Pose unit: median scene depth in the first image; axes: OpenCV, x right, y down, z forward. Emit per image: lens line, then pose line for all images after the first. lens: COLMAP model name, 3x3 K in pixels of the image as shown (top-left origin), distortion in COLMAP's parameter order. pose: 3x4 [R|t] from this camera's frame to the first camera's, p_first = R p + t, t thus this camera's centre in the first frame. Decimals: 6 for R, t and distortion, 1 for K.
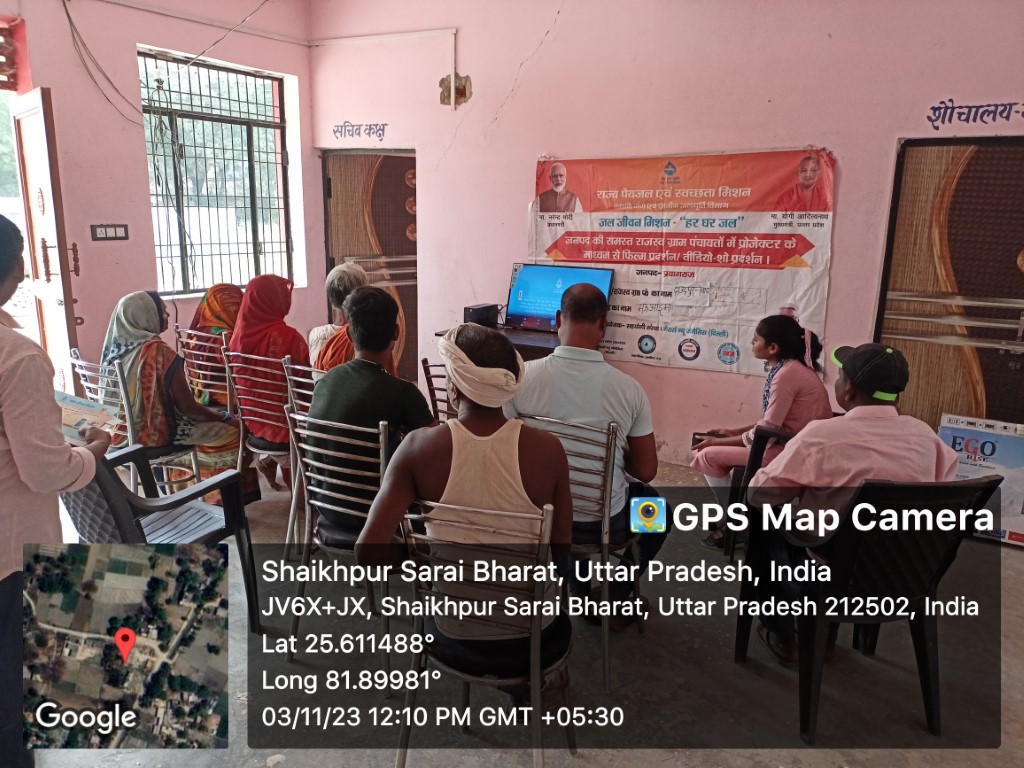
lens RADIAL K [[748.6, 0, 509.8], [0, 748.6, 385.8], [0, 0, 1]] dist [-0.001217, -0.007026]
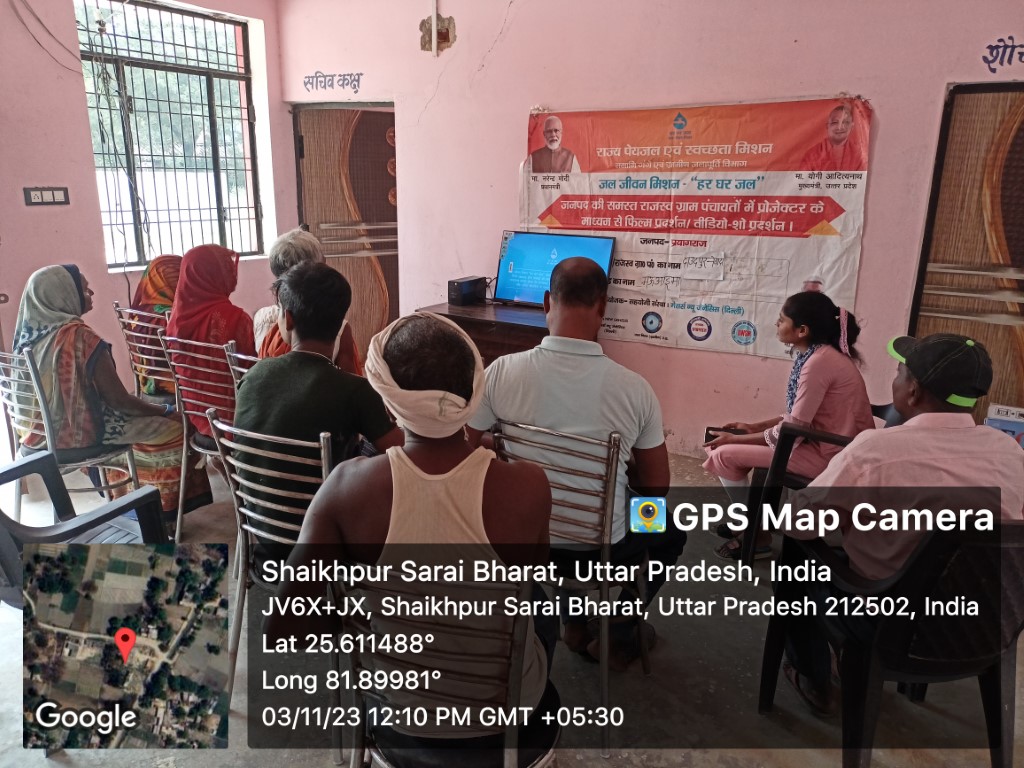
lens RADIAL K [[748.6, 0, 514.7], [0, 748.6, 393.1], [0, 0, 1]] dist [-0.001217, -0.007026]
pose [[0.999972, -0.002899, 0.006857, 0.013947], [0.002544, 0.998682, 0.051271, -0.018483], [-0.006997, -0.051252, 0.998661, 0.112941]]
